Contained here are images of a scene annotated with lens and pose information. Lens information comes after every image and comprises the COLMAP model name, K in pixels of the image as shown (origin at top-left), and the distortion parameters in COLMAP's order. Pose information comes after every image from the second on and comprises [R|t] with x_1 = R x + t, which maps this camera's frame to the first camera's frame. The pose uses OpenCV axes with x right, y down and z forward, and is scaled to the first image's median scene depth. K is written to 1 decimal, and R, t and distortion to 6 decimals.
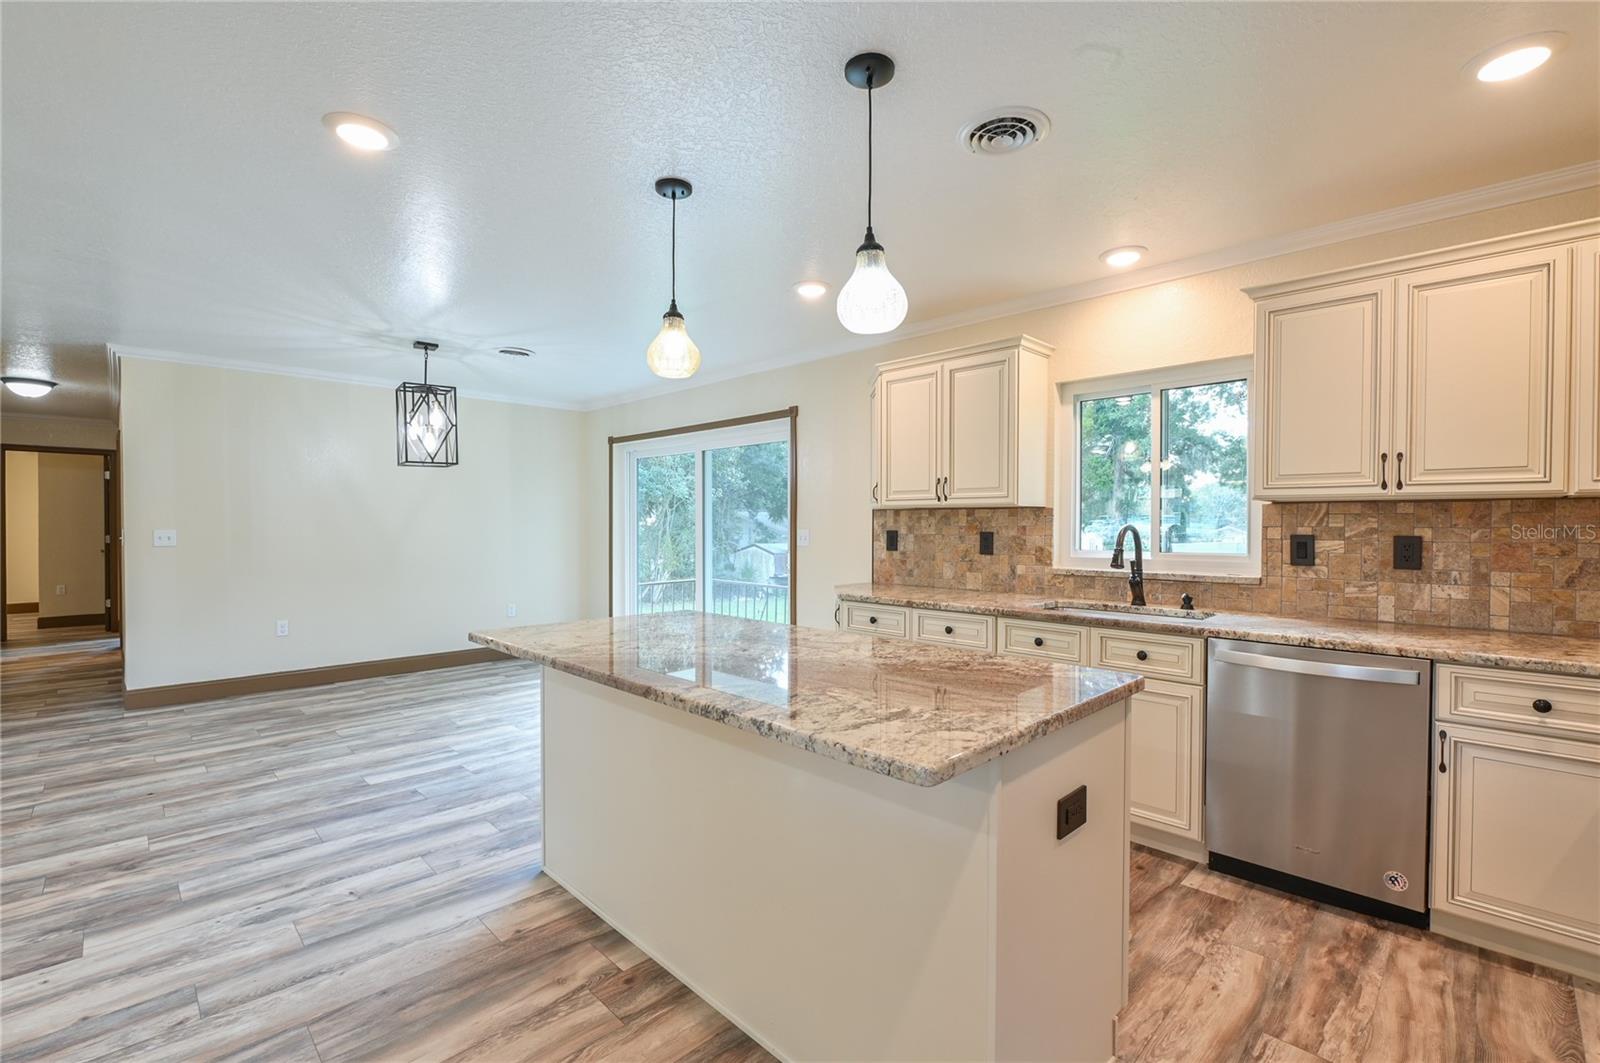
lens RADIAL K [[726.6, 0, 818.7], [0, 726.6, 518.8], [0, 0, 1]] dist [-0.000323, -0.004153]
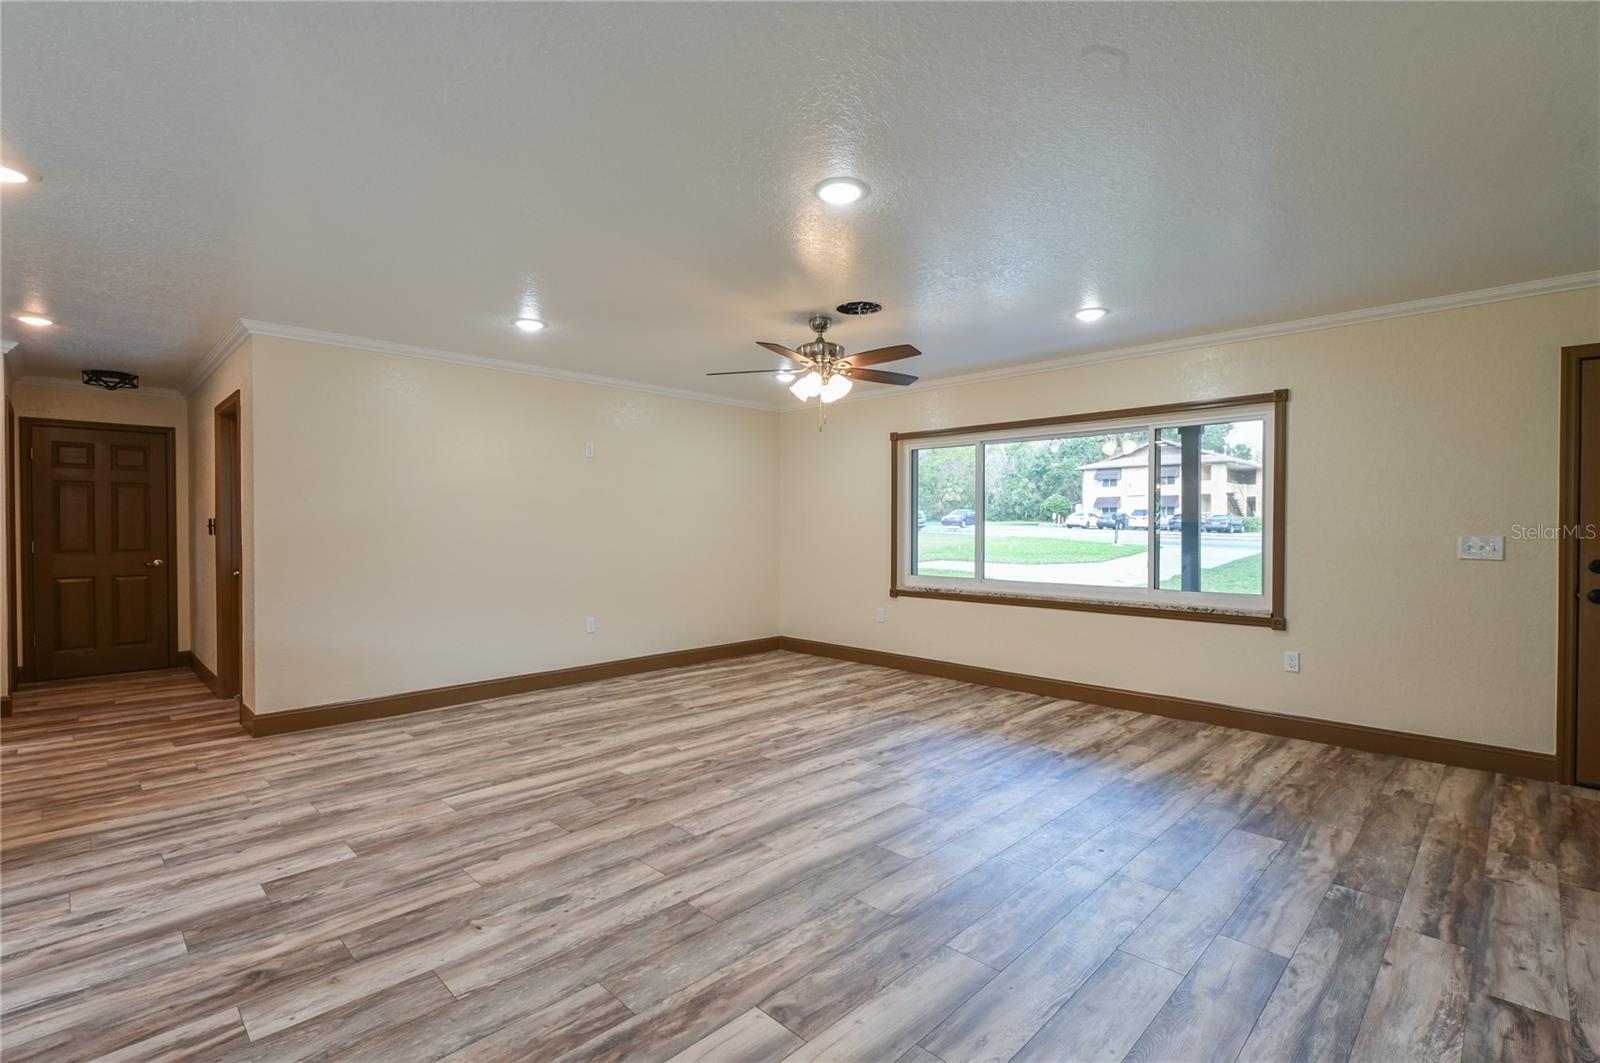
lens RADIAL K [[726.6, 0, 809.6], [0, 726.6, 537.6], [0, 0, 1]] dist [-0.000323, -0.004153]
pose [[-0.999811, -0.003411, -0.019164, -1.086054], [-0.003529, 0.999975, 0.006102, 0.010129], [0.019143, 0.006169, -0.999798, 1.263429]]
